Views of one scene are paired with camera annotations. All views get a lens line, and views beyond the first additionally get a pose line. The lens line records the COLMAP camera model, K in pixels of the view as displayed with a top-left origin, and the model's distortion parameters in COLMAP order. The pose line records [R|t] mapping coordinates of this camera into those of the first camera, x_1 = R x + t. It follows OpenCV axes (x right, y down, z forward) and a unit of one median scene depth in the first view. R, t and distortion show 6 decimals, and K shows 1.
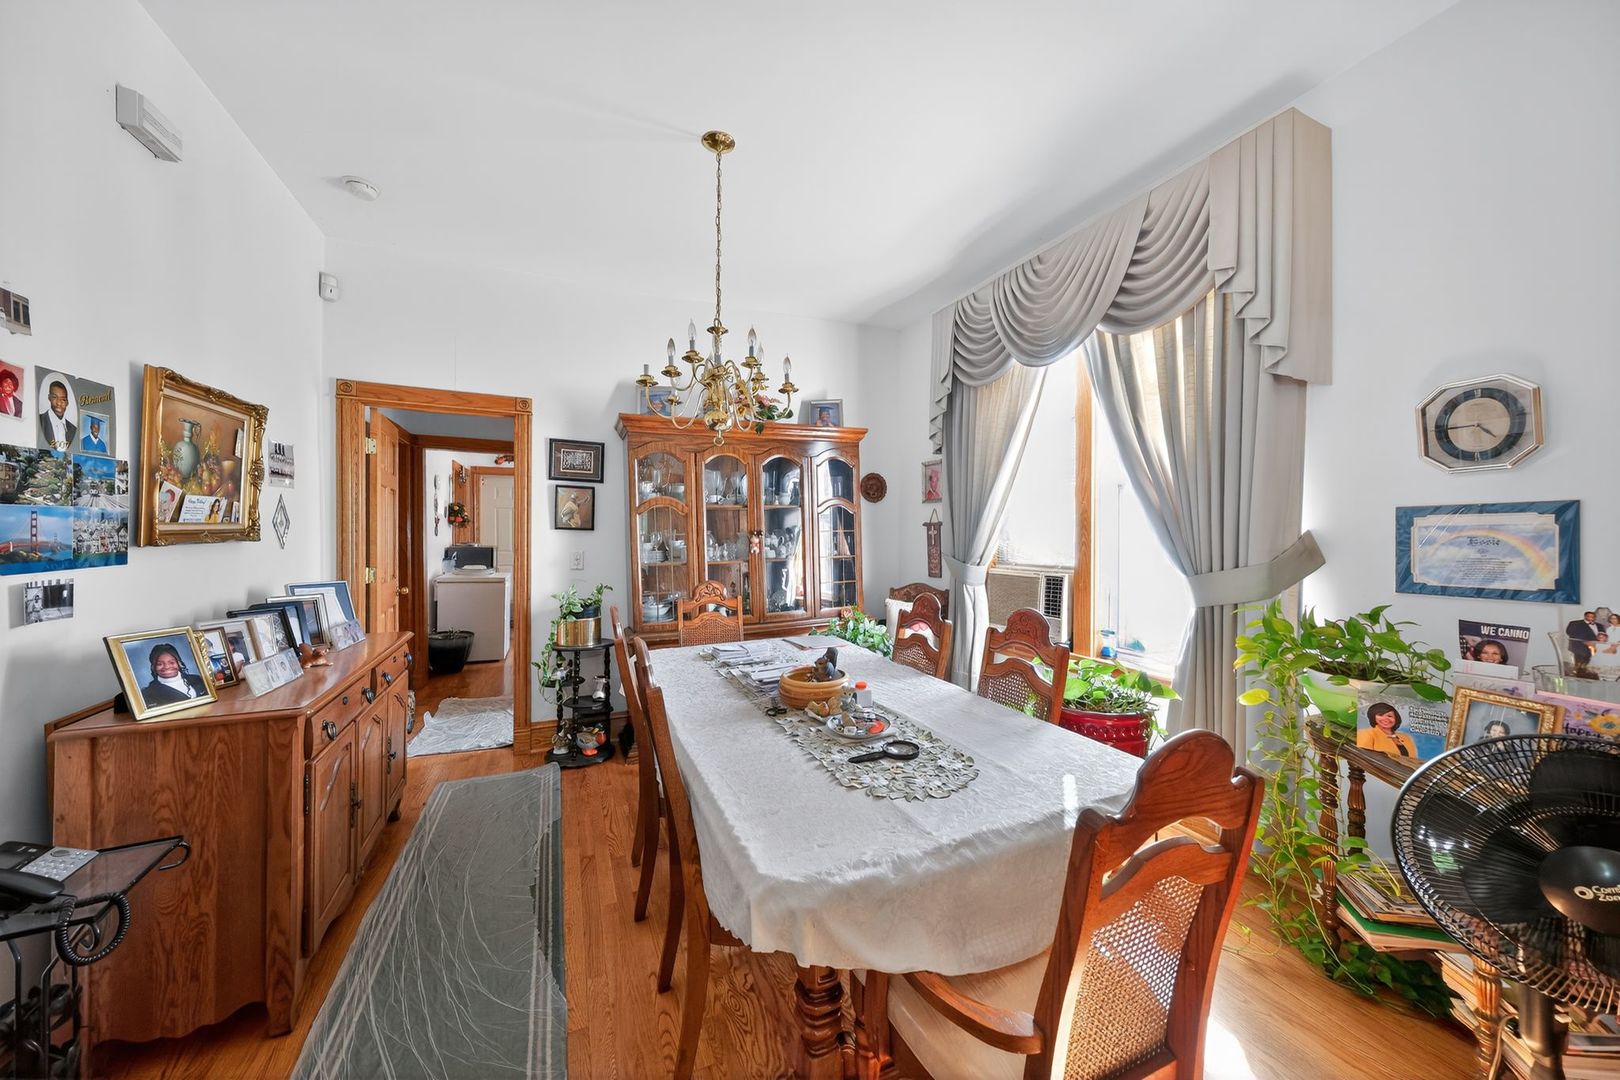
lens RADIAL K [[551.8, 0, 816.4], [0, 551.8, 538.8], [0, 0, 1]] dist [0.001059, 0.001143]
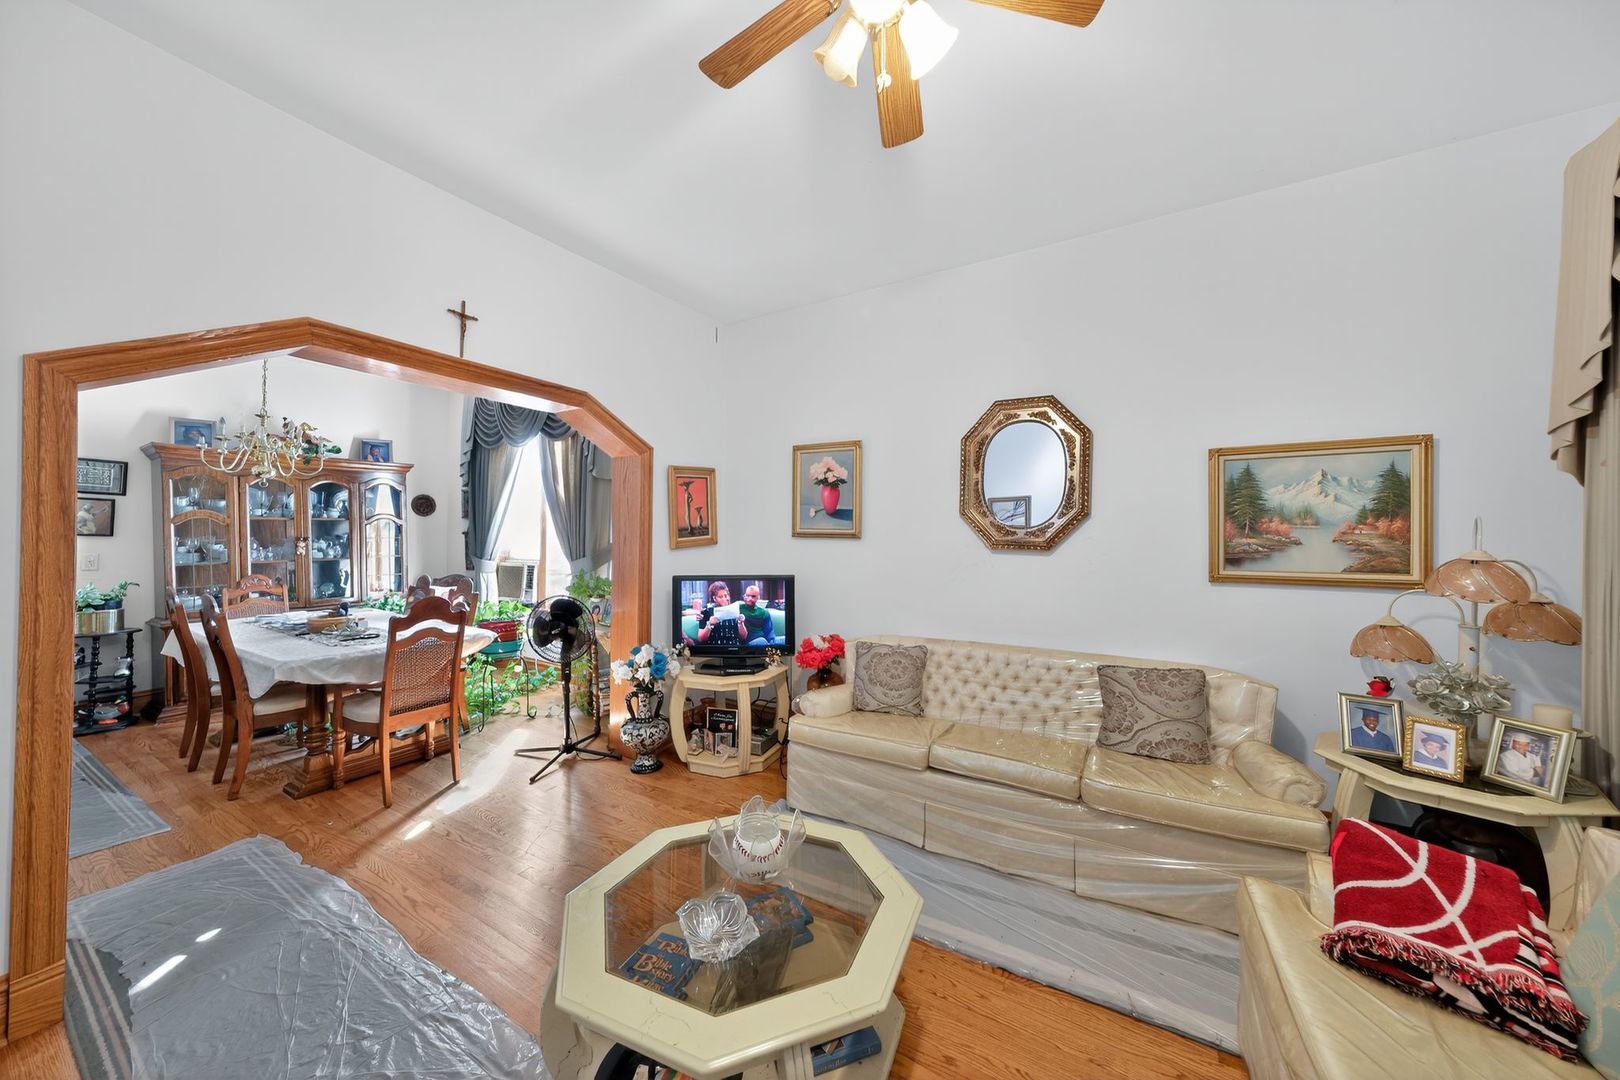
lens RADIAL K [[551.8, 0, 813.3], [0, 551.8, 533.1], [0, 0, 1]] dist [0.001059, 0.001143]
pose [[0.822245, 0.010498, 0.569038, 0.162687], [-0.001078, 0.999857, -0.016888, -0.004280], [-0.569133, 0.013273, 0.822138, -0.893294]]
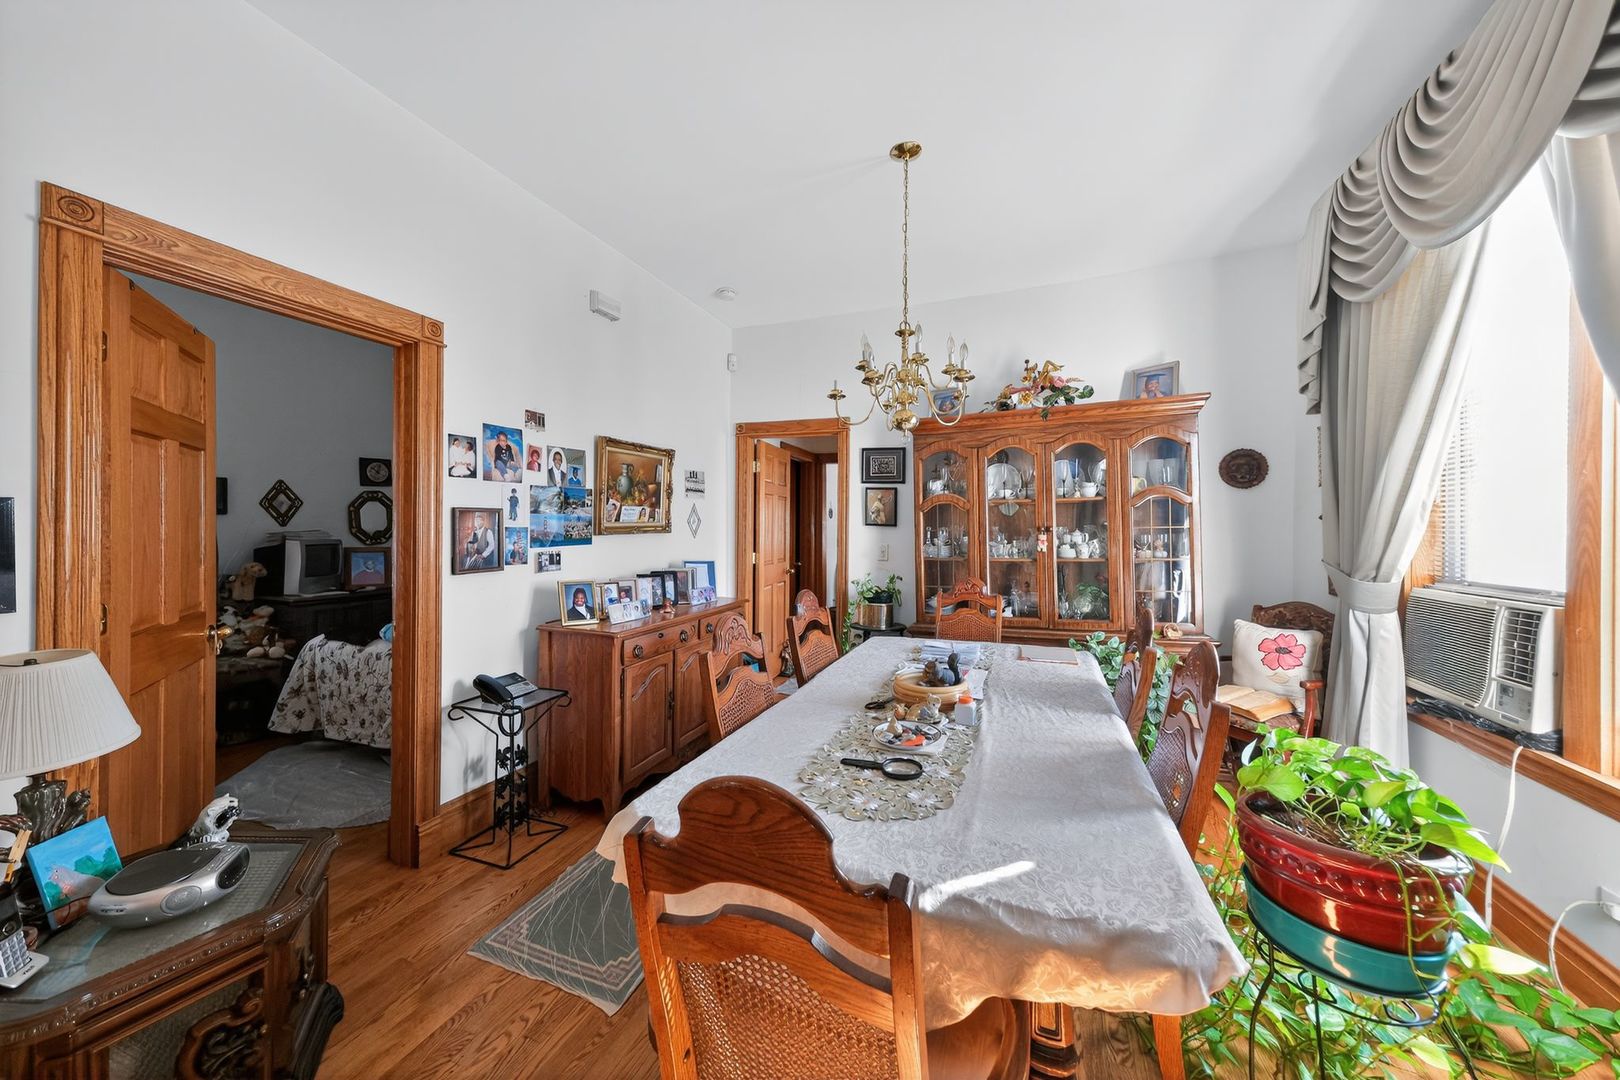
lens RADIAL K [[551.8, 0, 825.3], [0, 551.8, 527.0], [0, 0, 1]] dist [0.001059, 0.001143]
pose [[0.711619, 0.000213, -0.702565, 0.308377], [-0.010767, 0.999886, -0.010603, -0.000835], [0.702483, 0.015110, 0.711540, 0.116591]]
